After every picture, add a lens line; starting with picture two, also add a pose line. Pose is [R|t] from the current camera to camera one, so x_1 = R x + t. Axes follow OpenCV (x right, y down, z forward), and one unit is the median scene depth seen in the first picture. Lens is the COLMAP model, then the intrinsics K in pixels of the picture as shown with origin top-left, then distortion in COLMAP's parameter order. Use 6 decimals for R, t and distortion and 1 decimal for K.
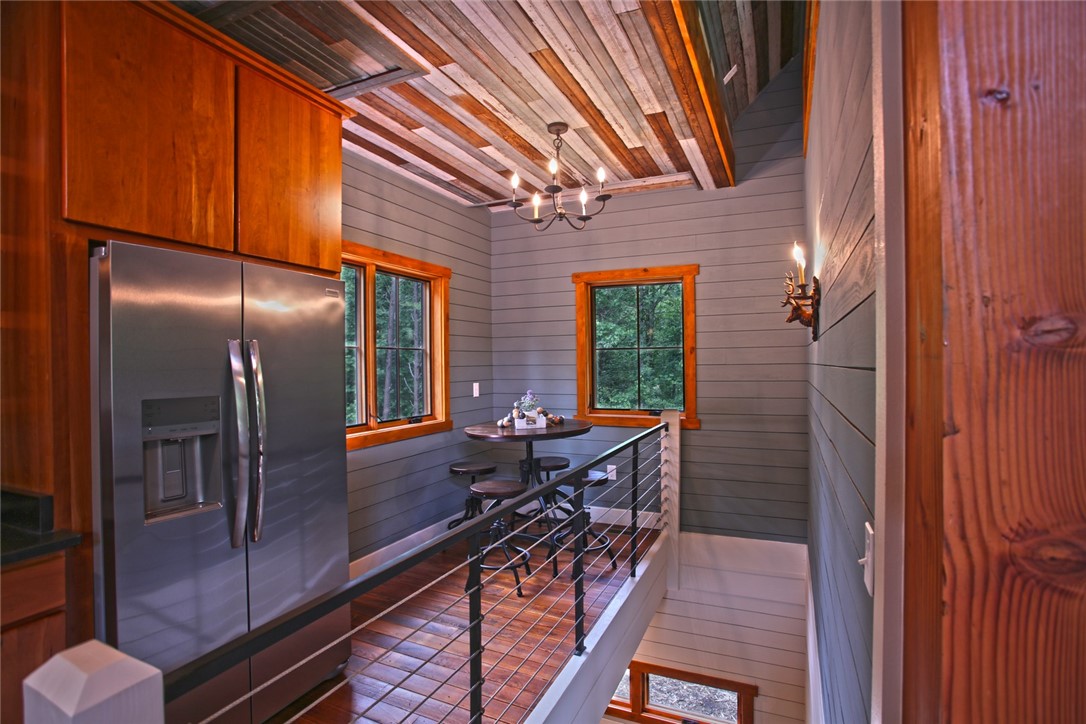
lens RADIAL K [[527.7, 0, 546.5], [0, 527.7, 366.3], [0, 0, 1]] dist [-0.044108, 0.003266]
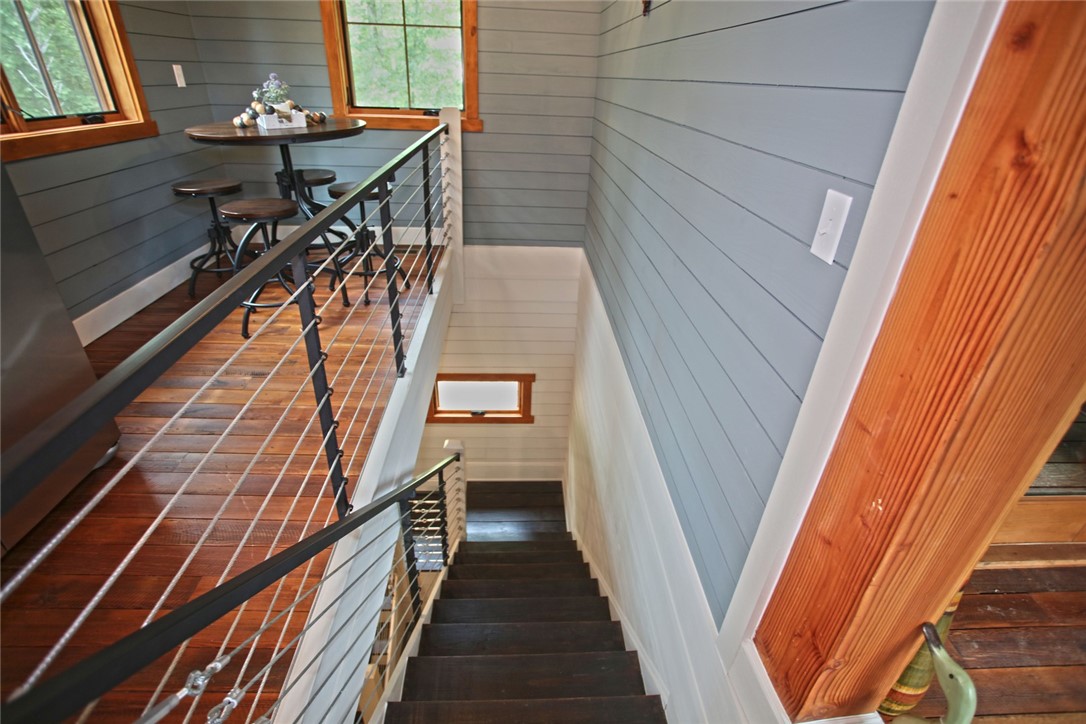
lens RADIAL K [[527.7, 0, 542.4], [0, 527.7, 362.1], [0, 0, 1]] dist [-0.044108, 0.003266]
pose [[0.884221, -0.180942, 0.430597, -0.077613], [-0.051200, 0.878806, 0.474424, 0.037898], [-0.464254, -0.441542, 0.767795, 0.096672]]
